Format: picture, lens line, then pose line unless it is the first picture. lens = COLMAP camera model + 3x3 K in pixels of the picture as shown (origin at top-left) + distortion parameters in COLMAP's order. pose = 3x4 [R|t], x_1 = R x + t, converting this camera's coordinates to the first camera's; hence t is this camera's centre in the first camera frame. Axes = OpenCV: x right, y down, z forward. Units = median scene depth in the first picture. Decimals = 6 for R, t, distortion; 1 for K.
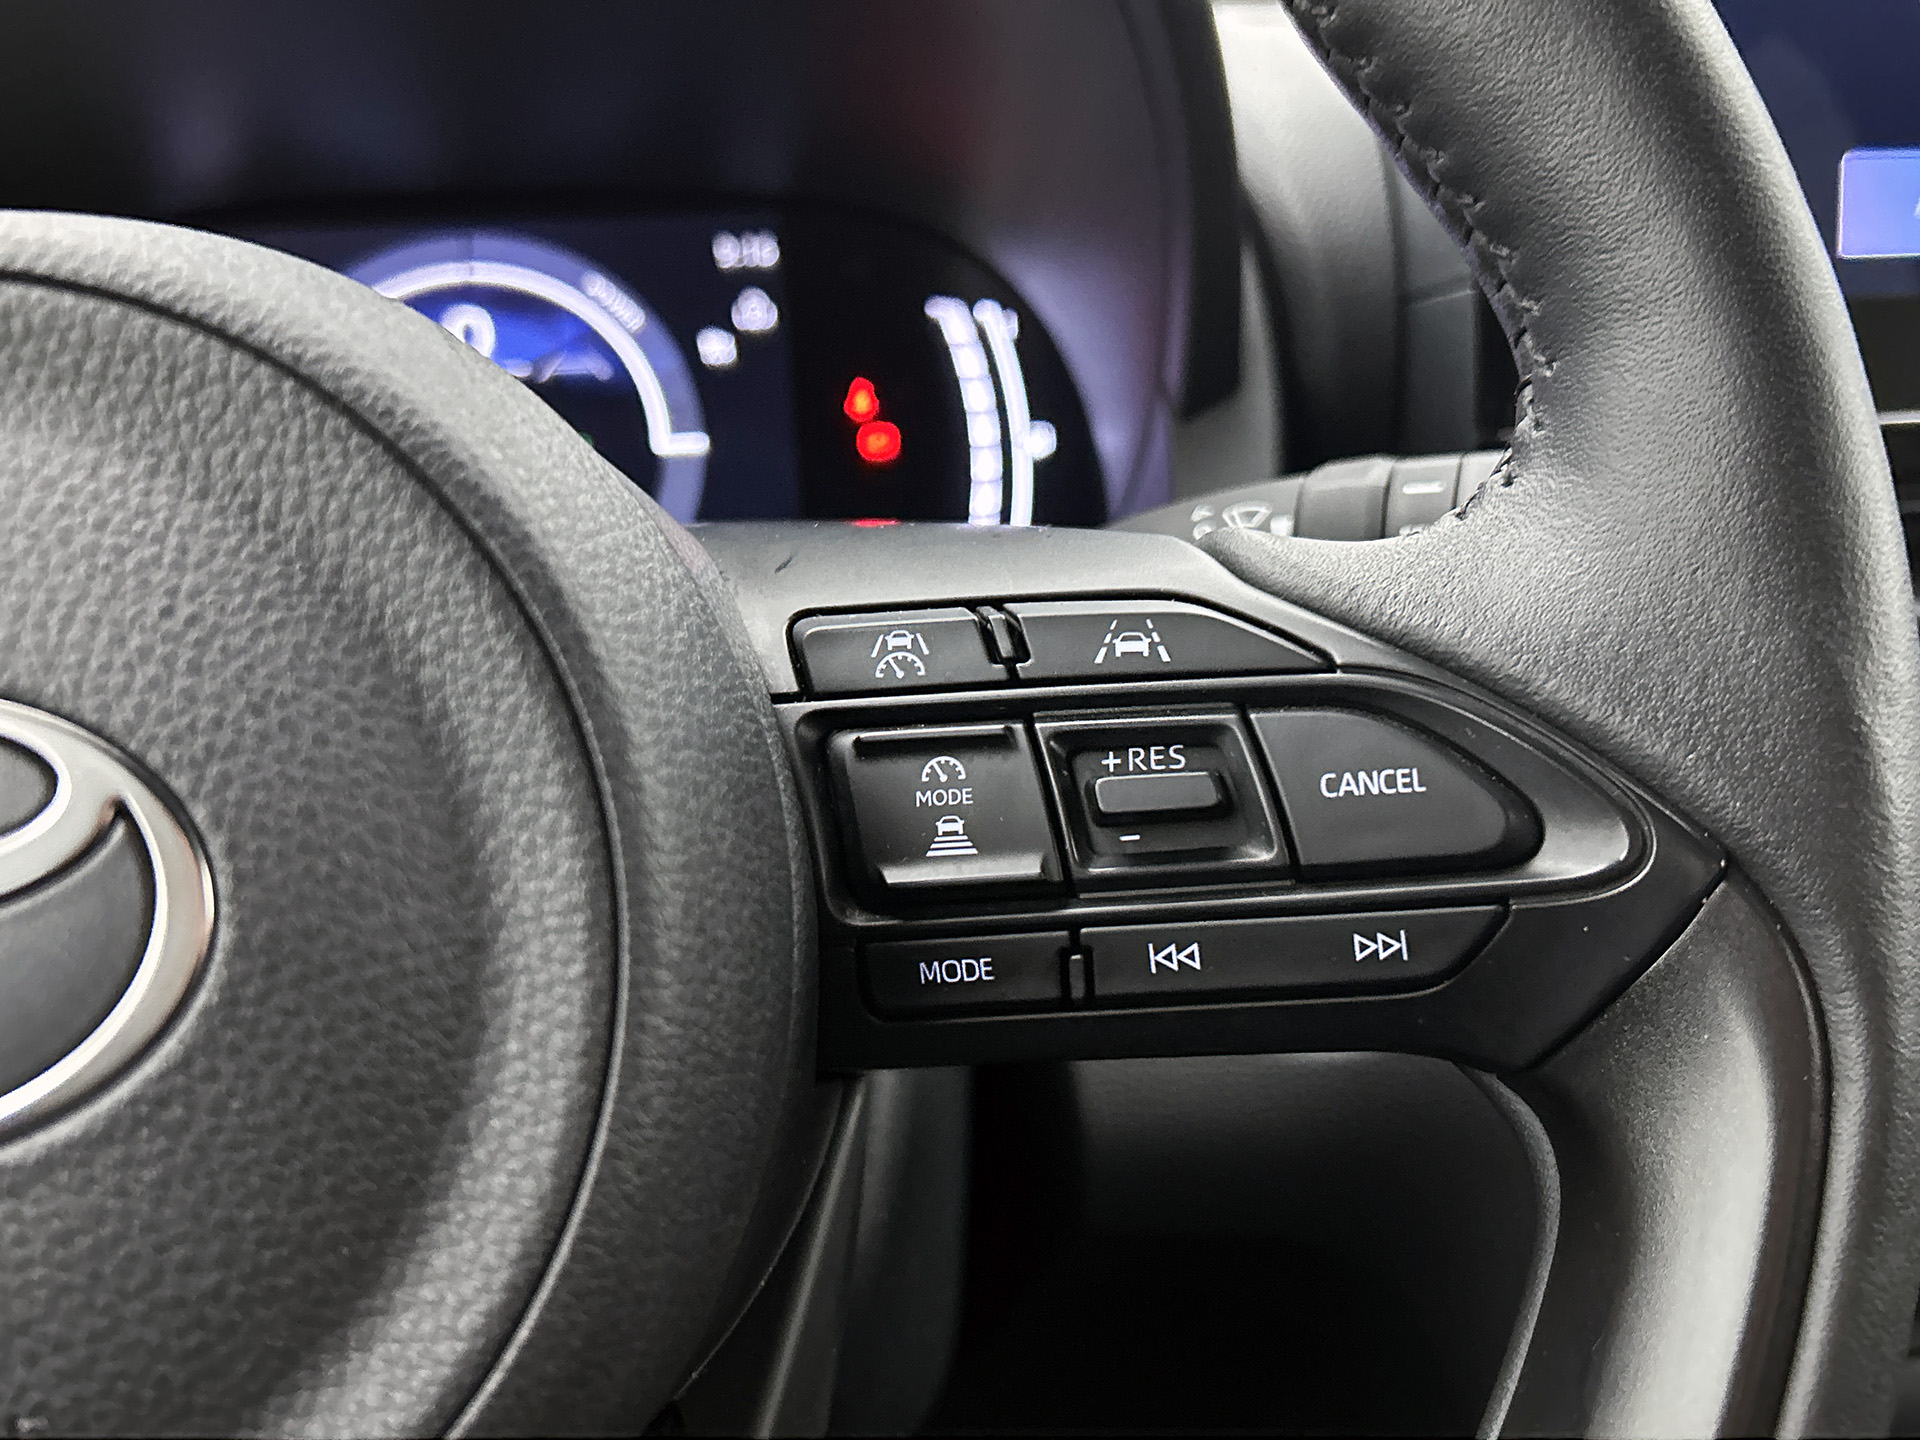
lens RADIAL K [[1706.2, 0, 894.6], [0, 1706.2, 715.1], [0, 0, 1]] dist [0.127101, -0.311121]
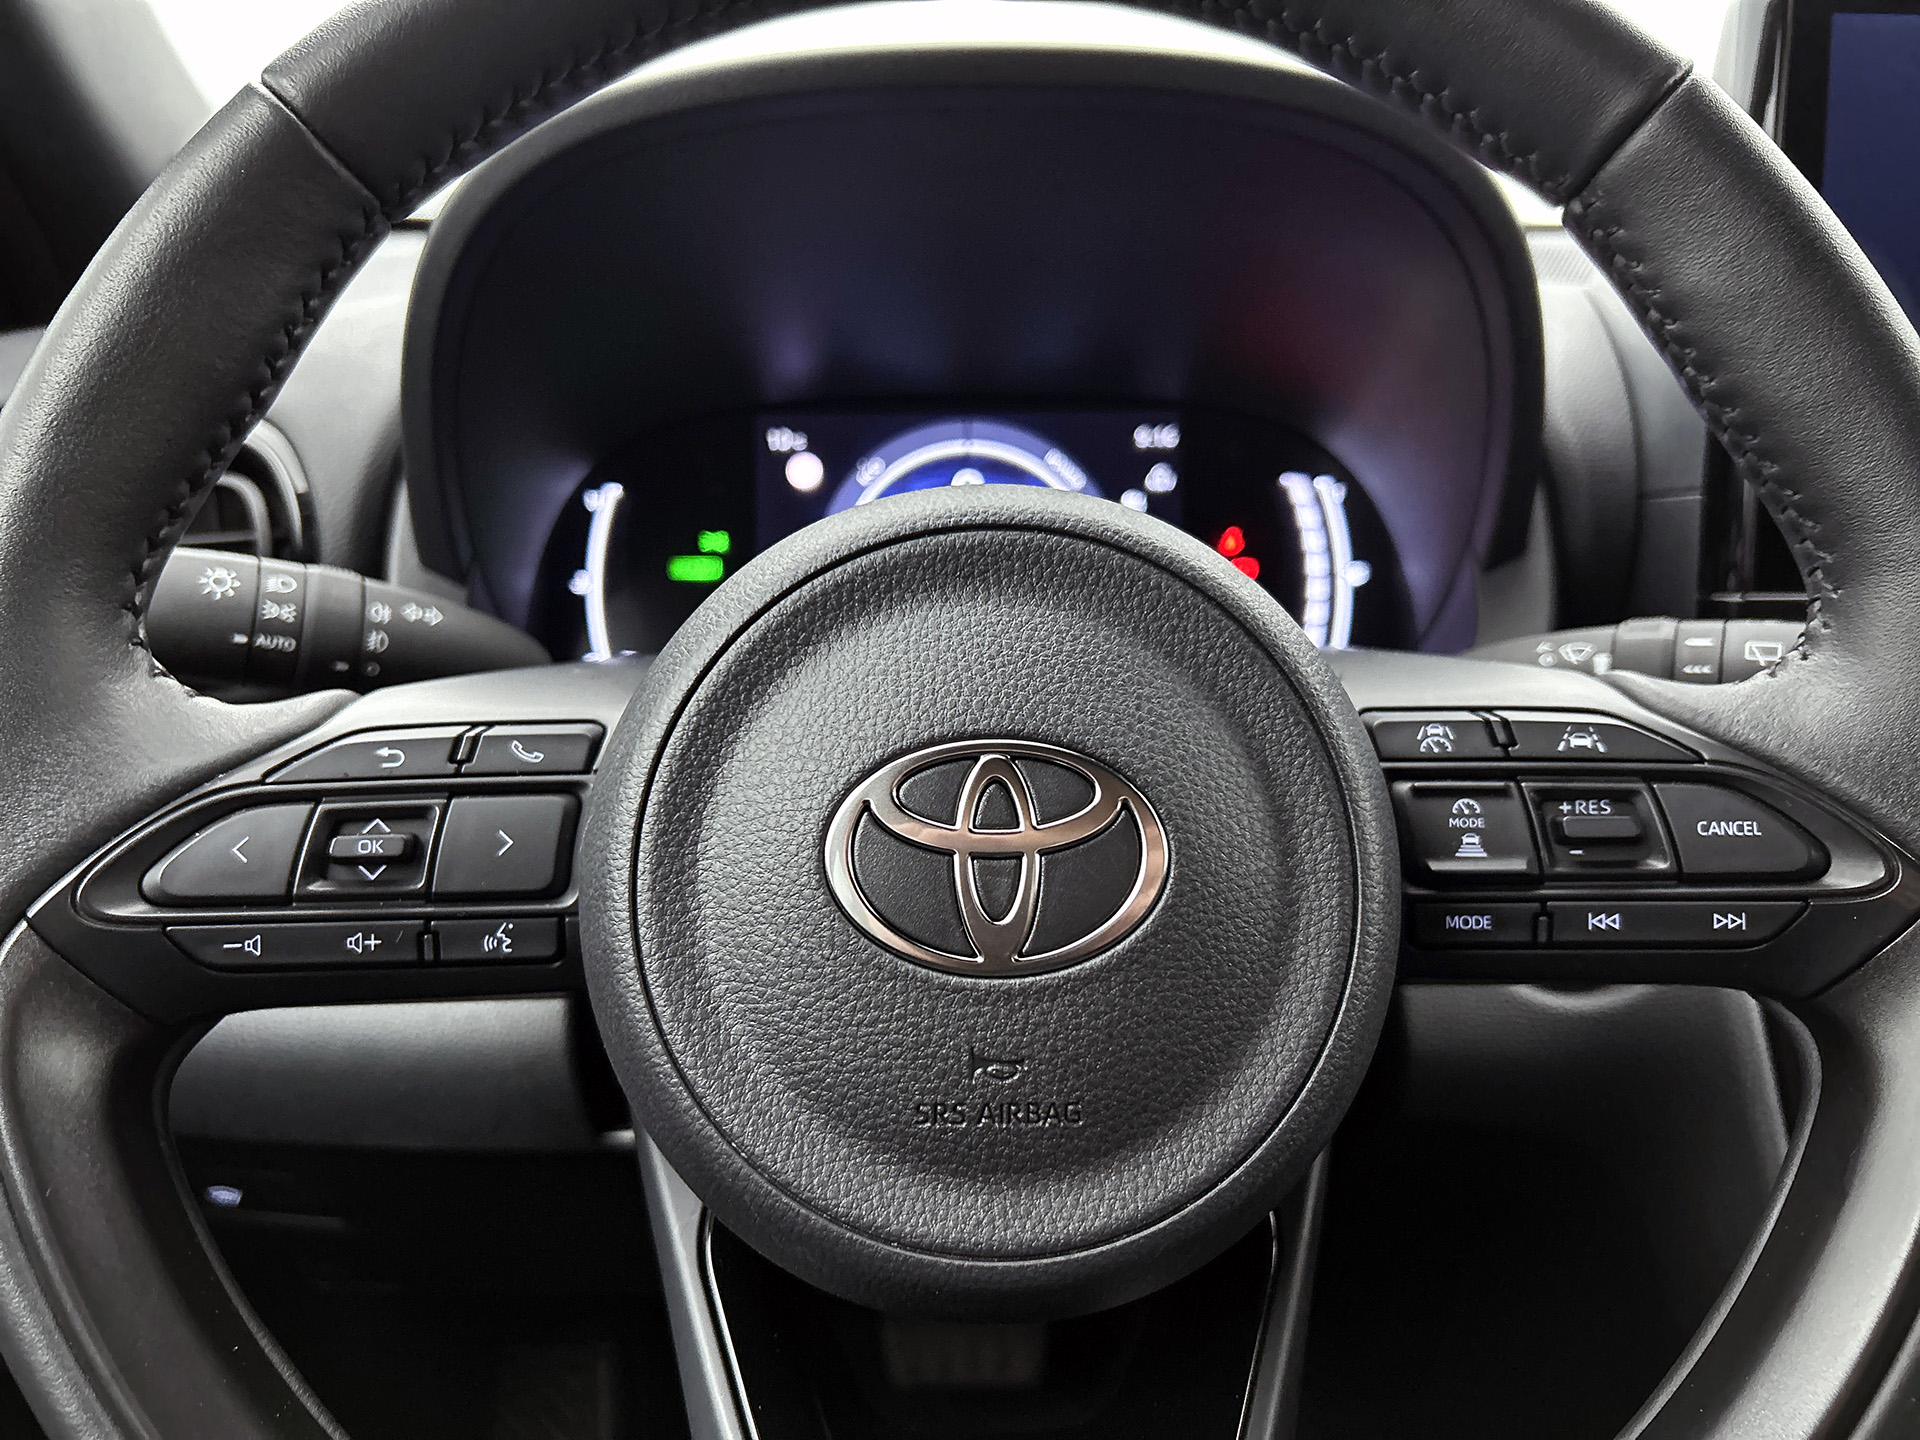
lens RADIAL K [[1420.2, 0, 911.4], [0, 1420.2, 725.5], [0, 0, 1]] dist [0.037659, -0.059895]
pose [[0.995133, 0.051913, -0.083761, -0.420768], [-0.052925, 0.998549, -0.009913, -0.006508], [0.083124, 0.014298, 0.996437, -0.503277]]
